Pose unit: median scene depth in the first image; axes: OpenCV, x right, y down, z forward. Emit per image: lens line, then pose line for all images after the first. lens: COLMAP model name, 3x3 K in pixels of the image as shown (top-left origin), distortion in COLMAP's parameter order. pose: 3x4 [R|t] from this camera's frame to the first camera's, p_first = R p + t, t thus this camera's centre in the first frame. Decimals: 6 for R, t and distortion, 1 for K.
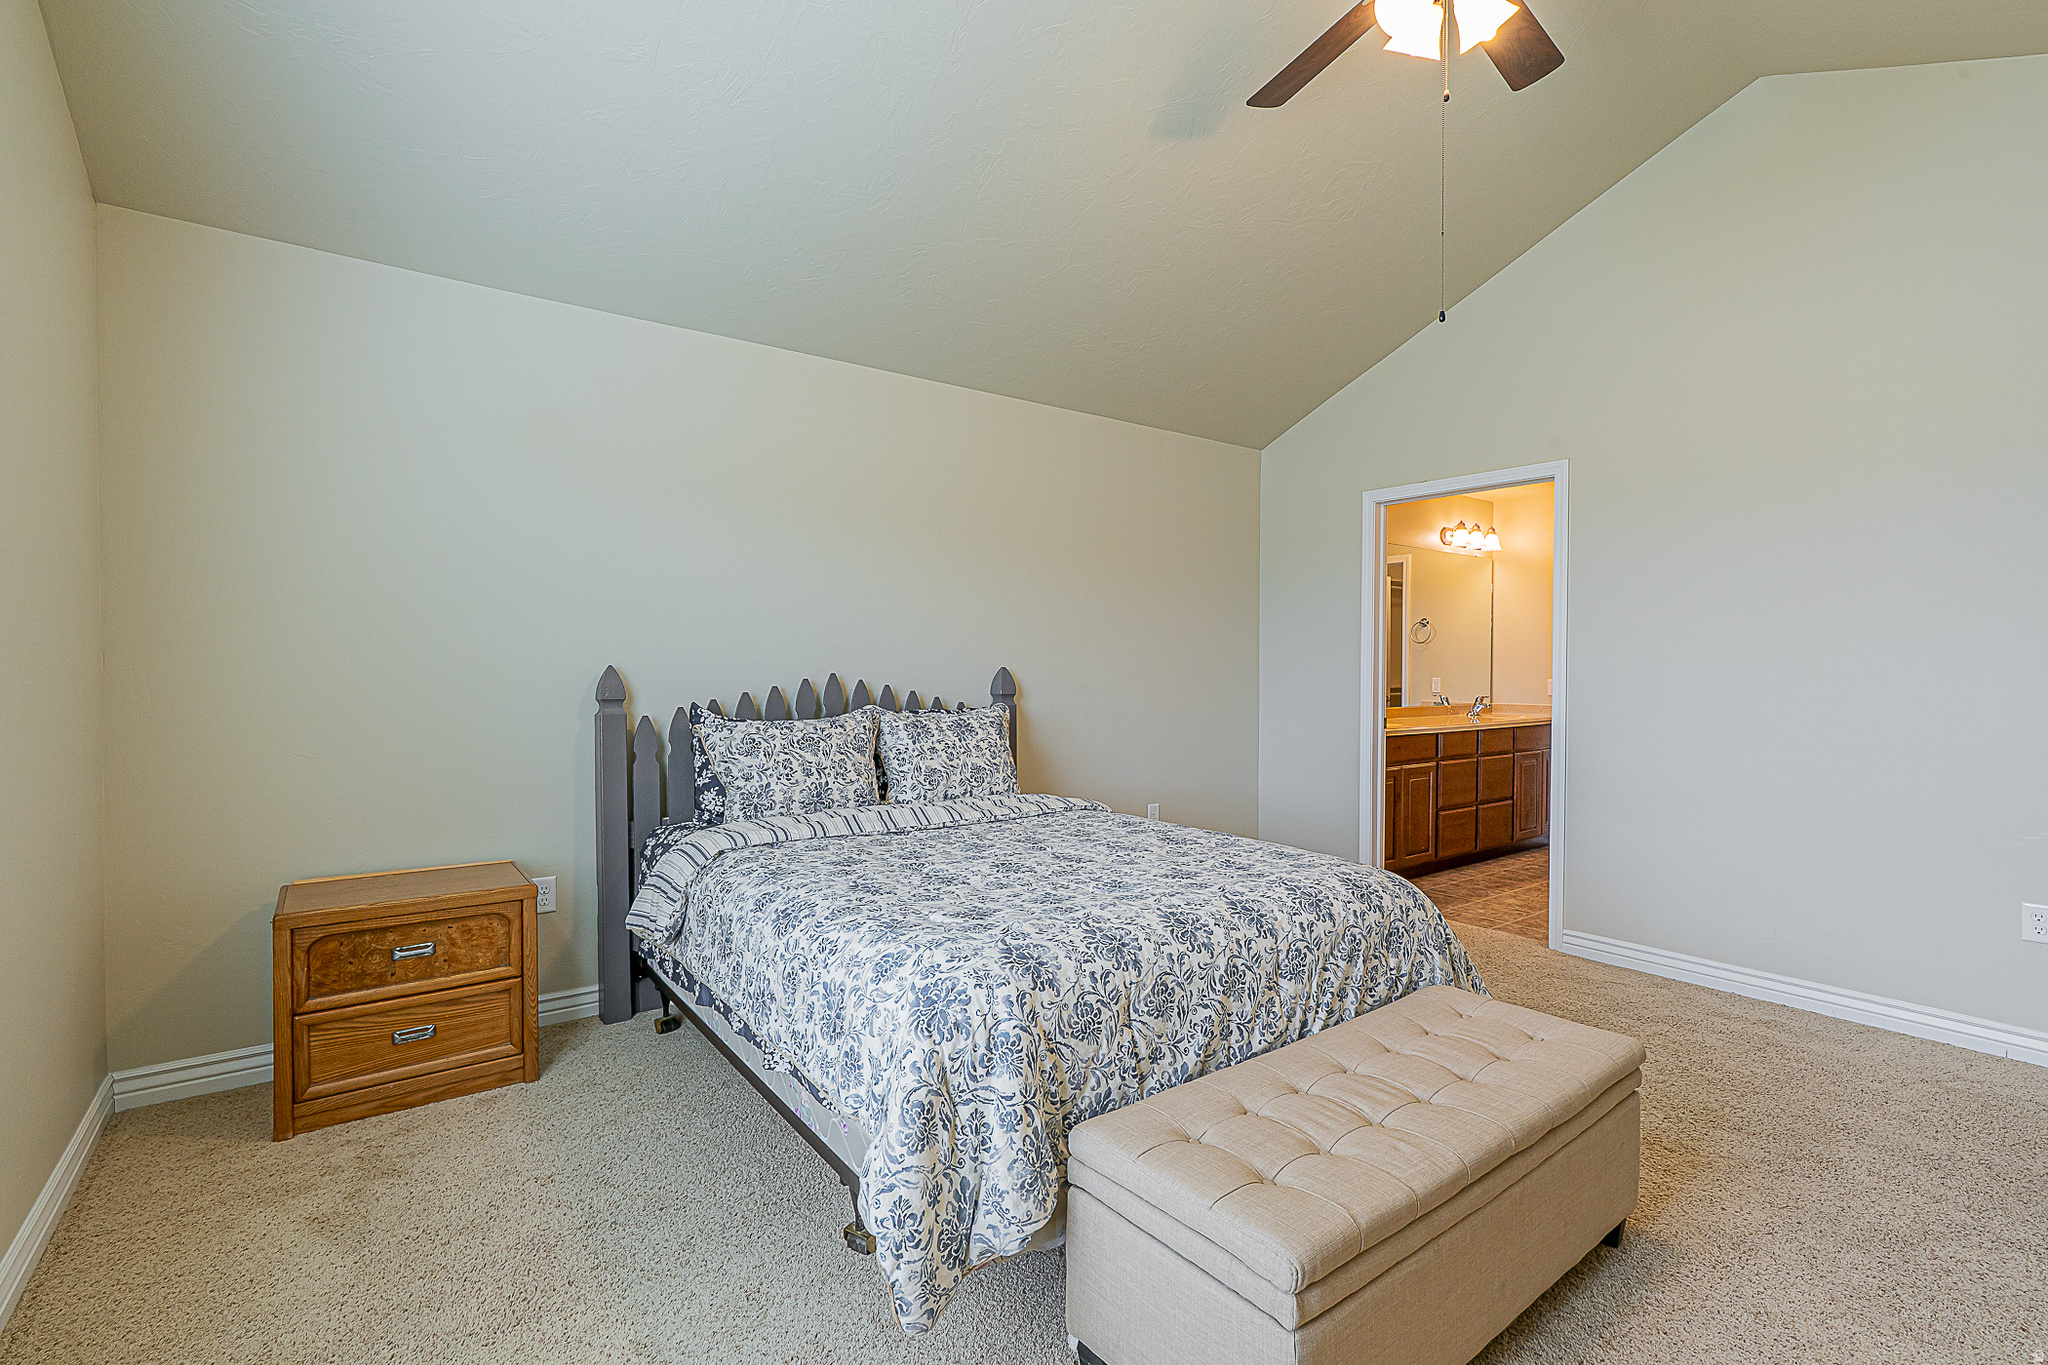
lens RADIAL K [[932.7, 0, 1024.0], [0, 932.7, 682.5], [0, 0, 1]] dist [-0.010851, 0.004089]
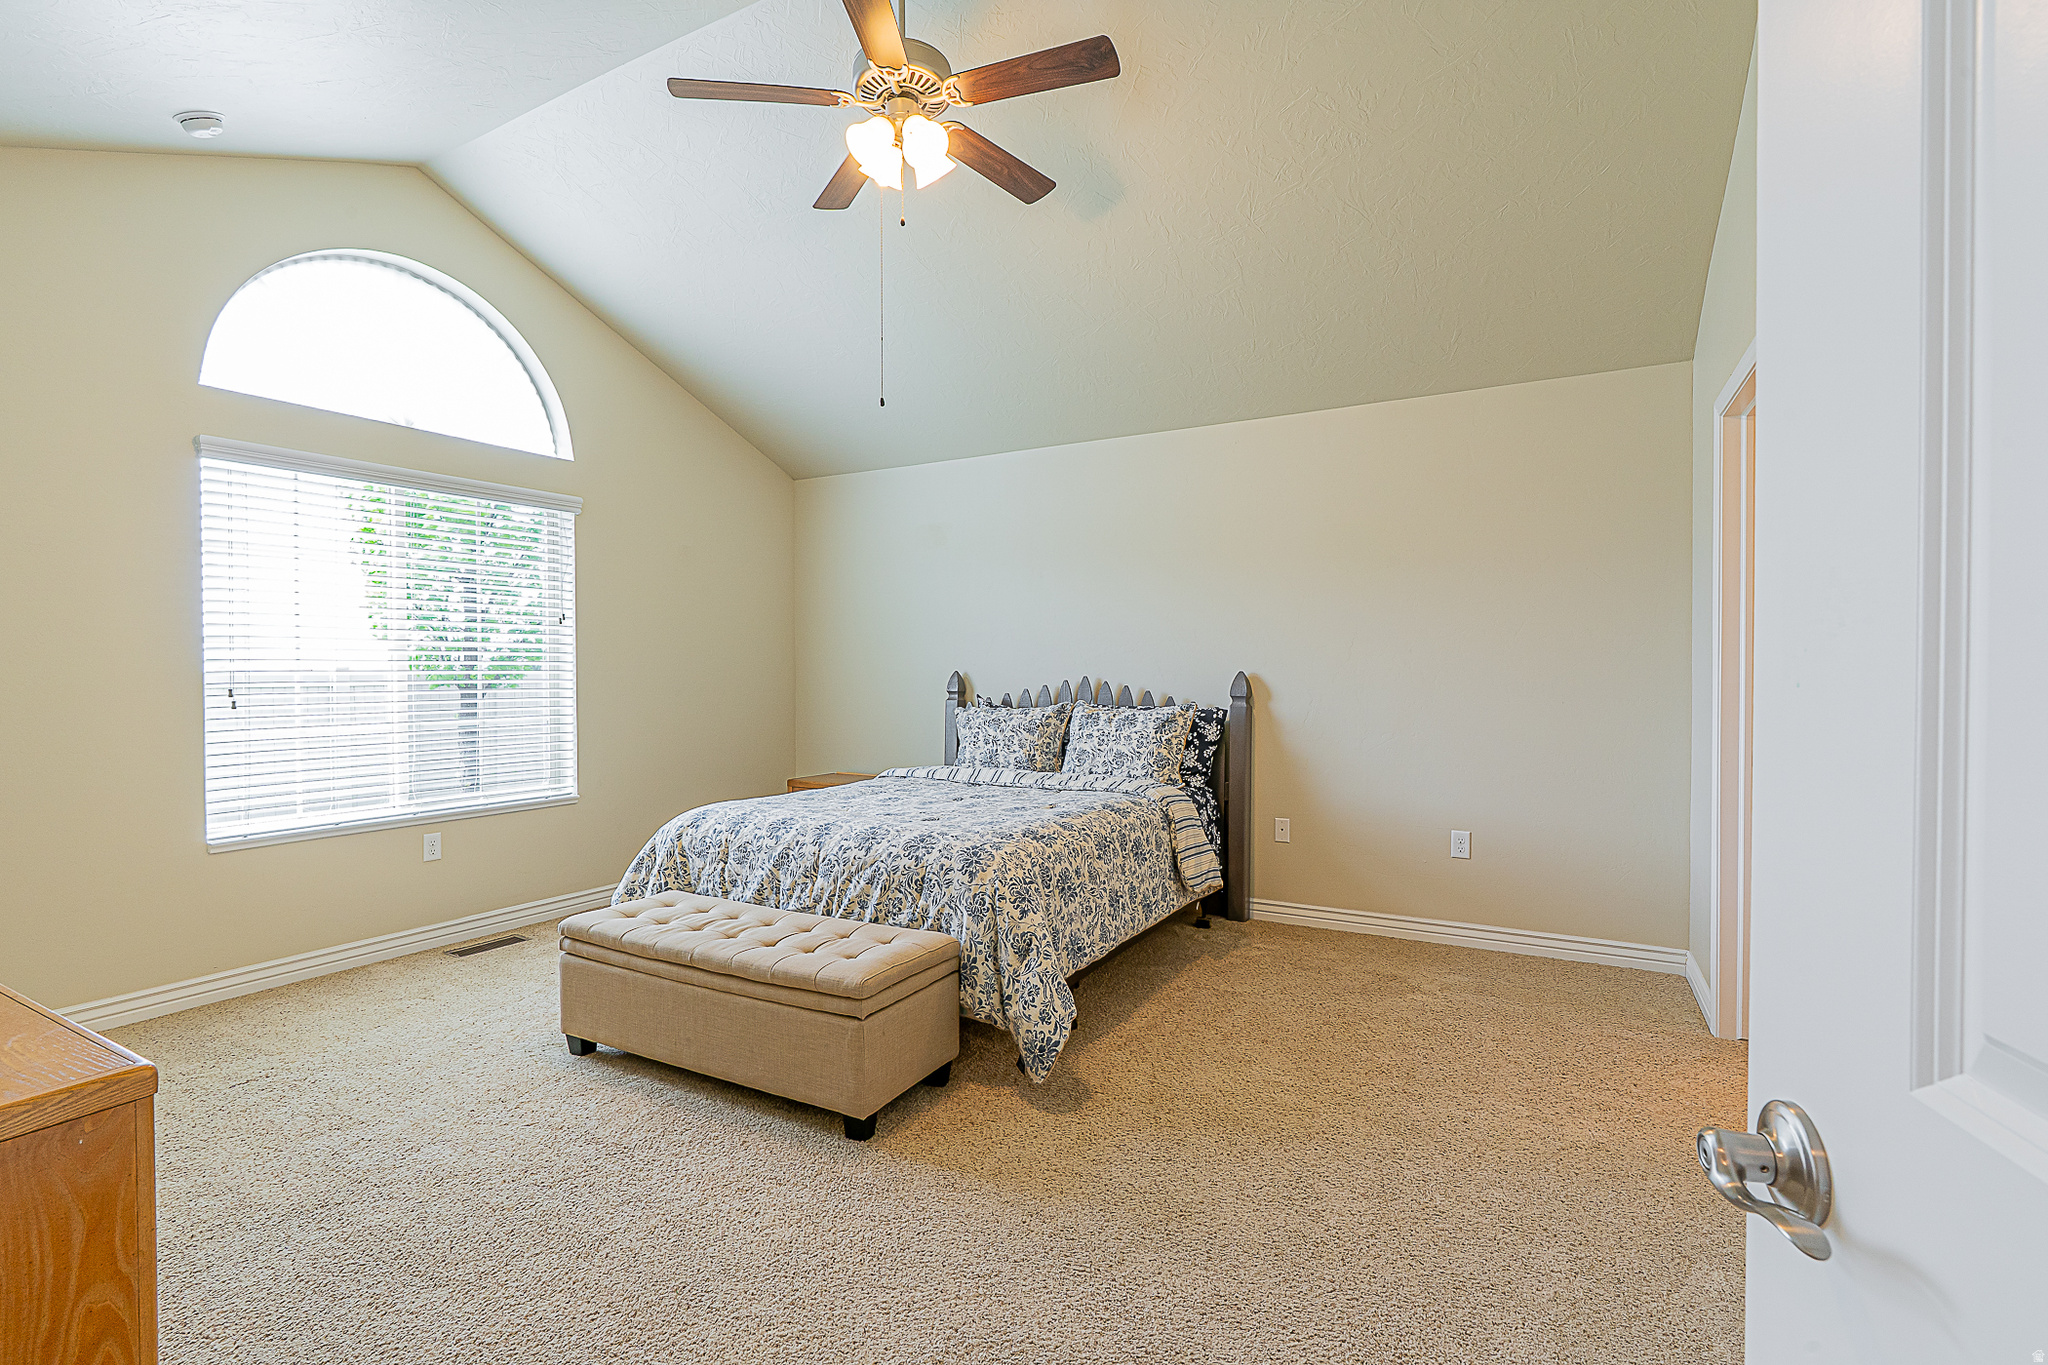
lens RADIAL K [[932.7, 0, 1024.0], [0, 932.7, 682.5], [0, 0, 1]] dist [-0.010851, 0.004089]
pose [[0.404914, 0.006225, -0.914334, 1.546755], [-0.014547, 0.999894, 0.000366, -0.000449], [0.914239, 0.013152, 0.404962, 0.590722]]
